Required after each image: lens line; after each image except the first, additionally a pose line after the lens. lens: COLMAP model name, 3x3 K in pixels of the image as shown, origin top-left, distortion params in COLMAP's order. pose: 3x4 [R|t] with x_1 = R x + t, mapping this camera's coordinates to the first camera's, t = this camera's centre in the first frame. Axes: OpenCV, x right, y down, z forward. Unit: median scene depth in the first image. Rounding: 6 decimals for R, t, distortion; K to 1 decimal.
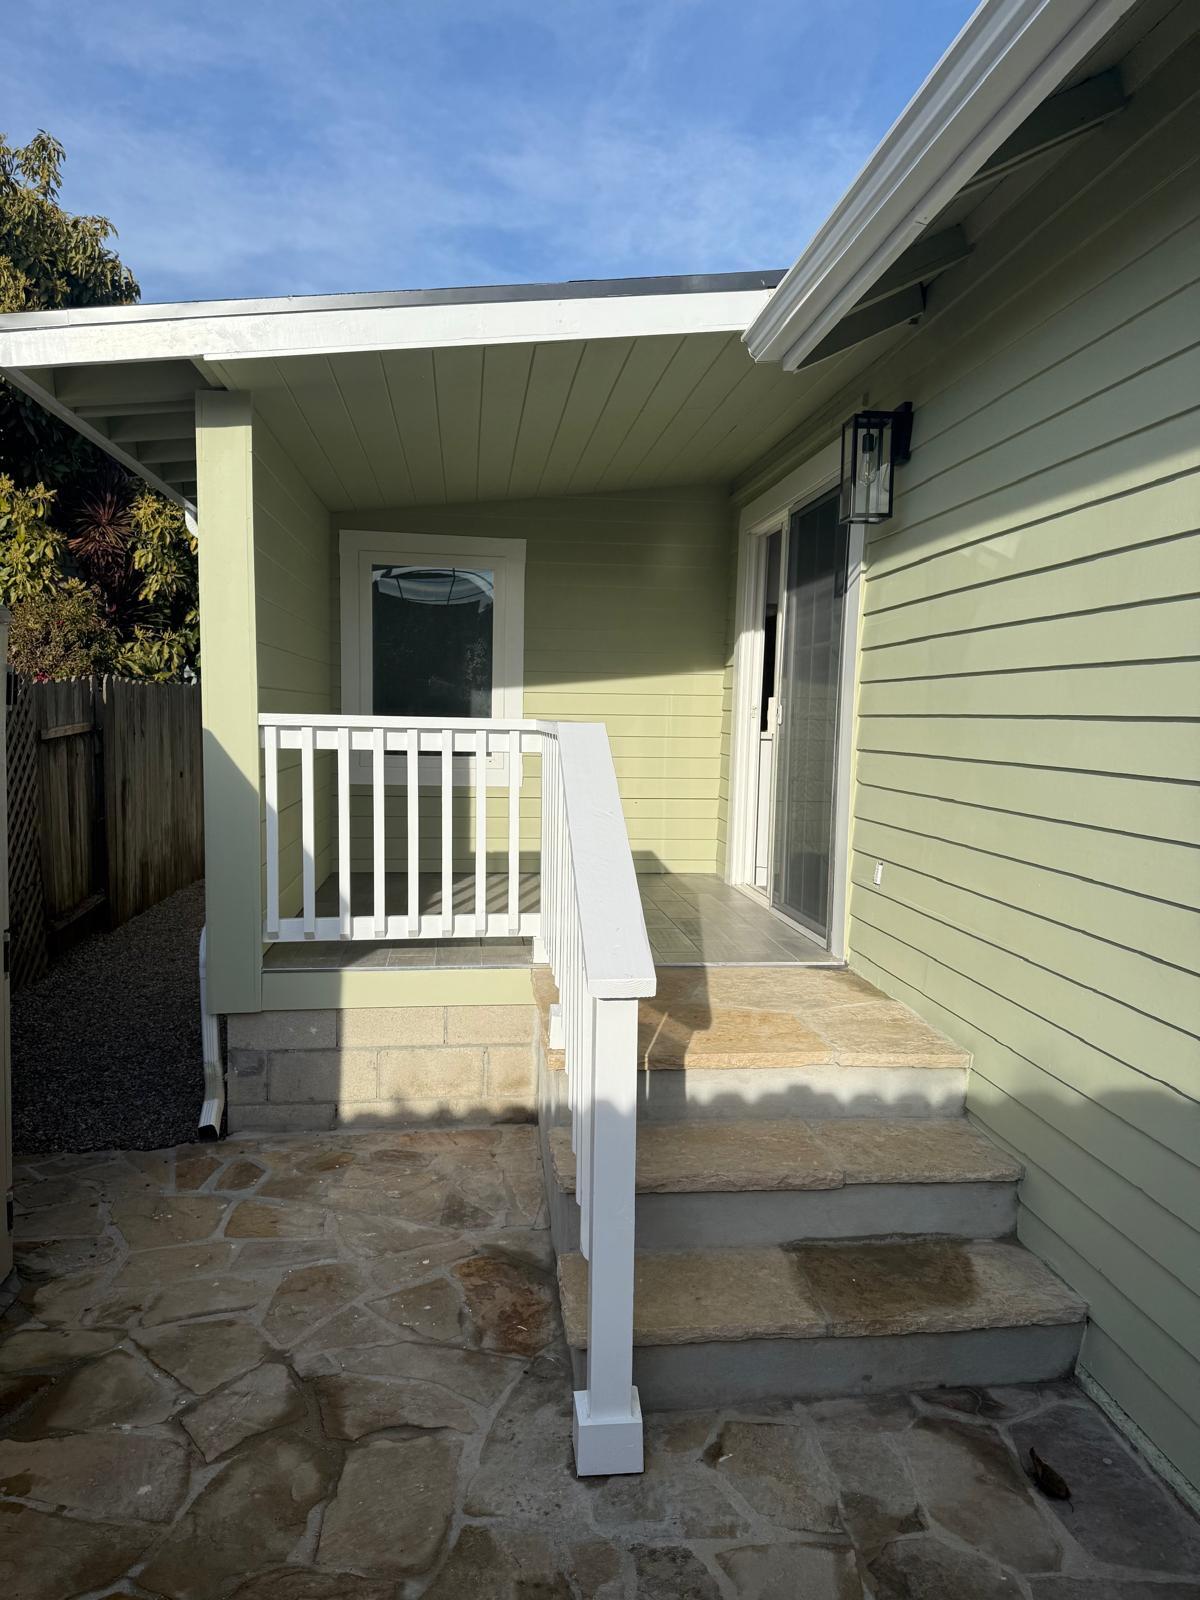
lens RADIAL K [[1109.7, 0, 607.5], [0, 1109.7, 796.8], [0, 0, 1]] dist [0.013729, -0.025582]
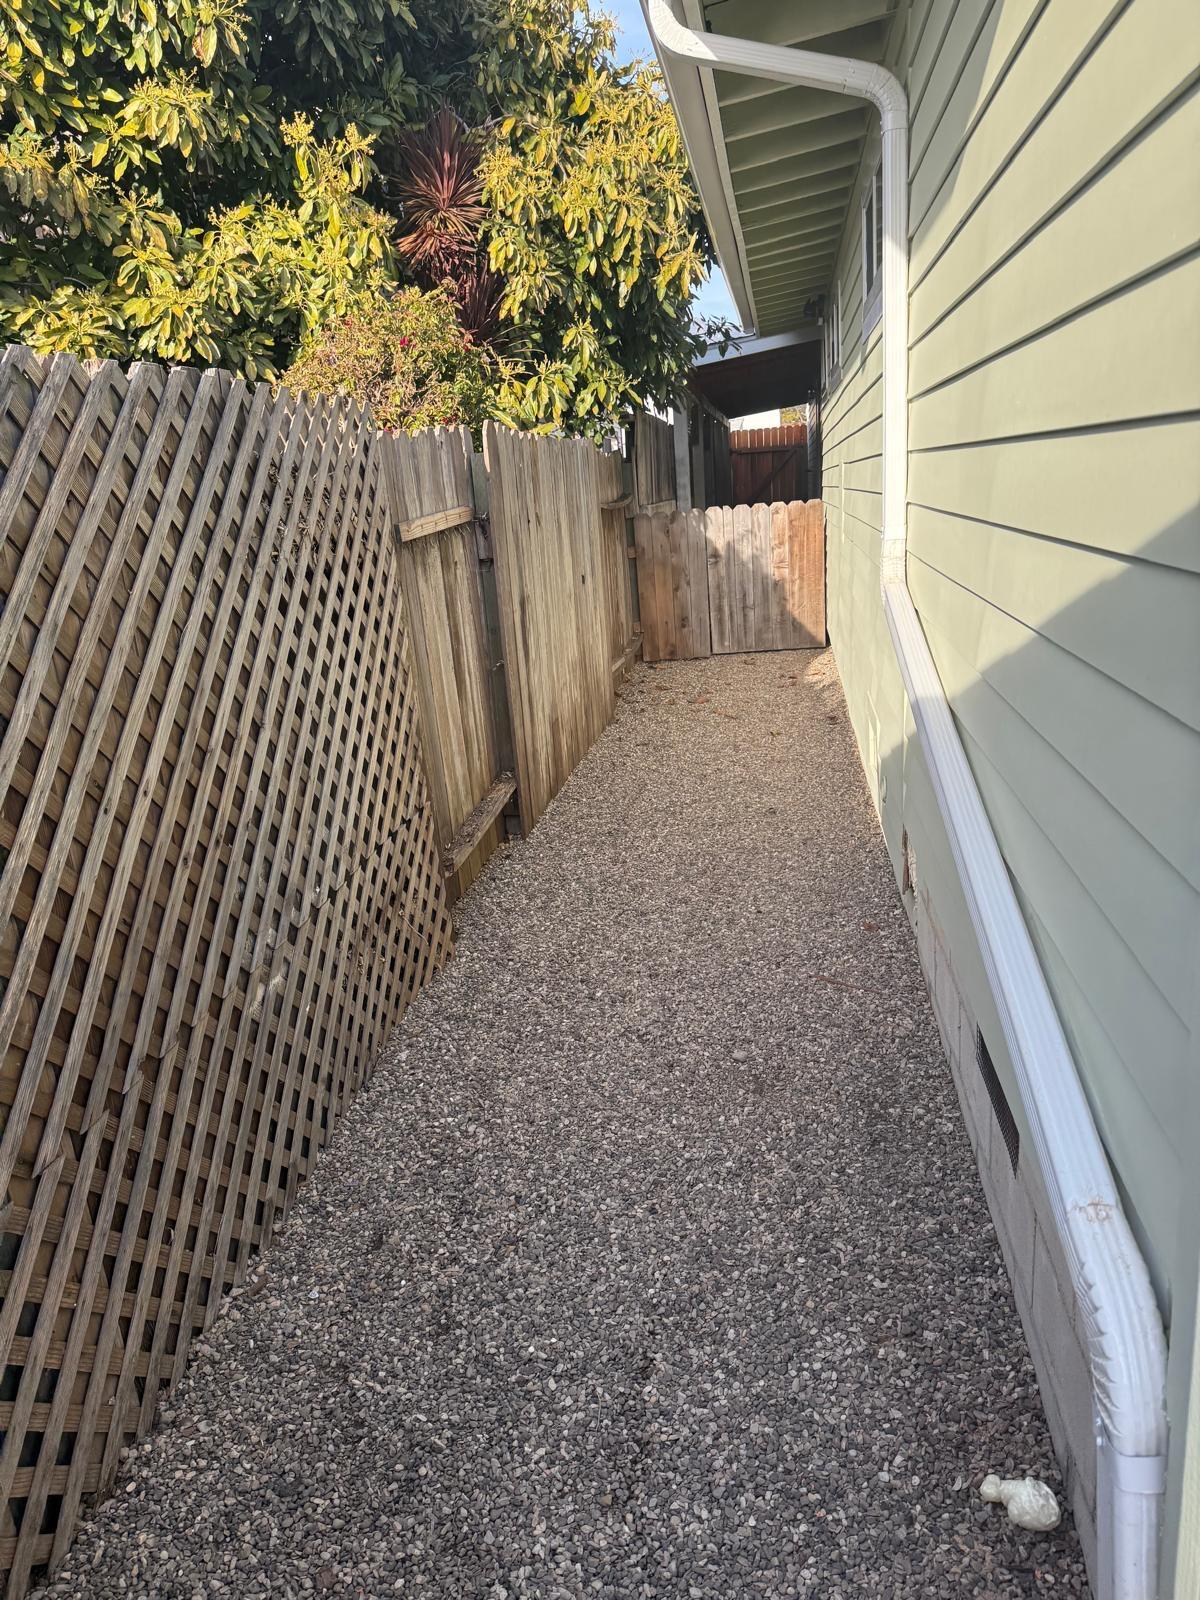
lens RADIAL K [[1109.7, 0, 600.0], [0, 1109.7, 811.3], [0, 0, 1]] dist [0.013729, -0.025582]
pose [[0.957281, -0.002343, -0.289148, -0.202697], [0.064642, 0.976394, 0.206097, -0.022503], [0.281840, -0.215984, 0.934835, 0.382384]]
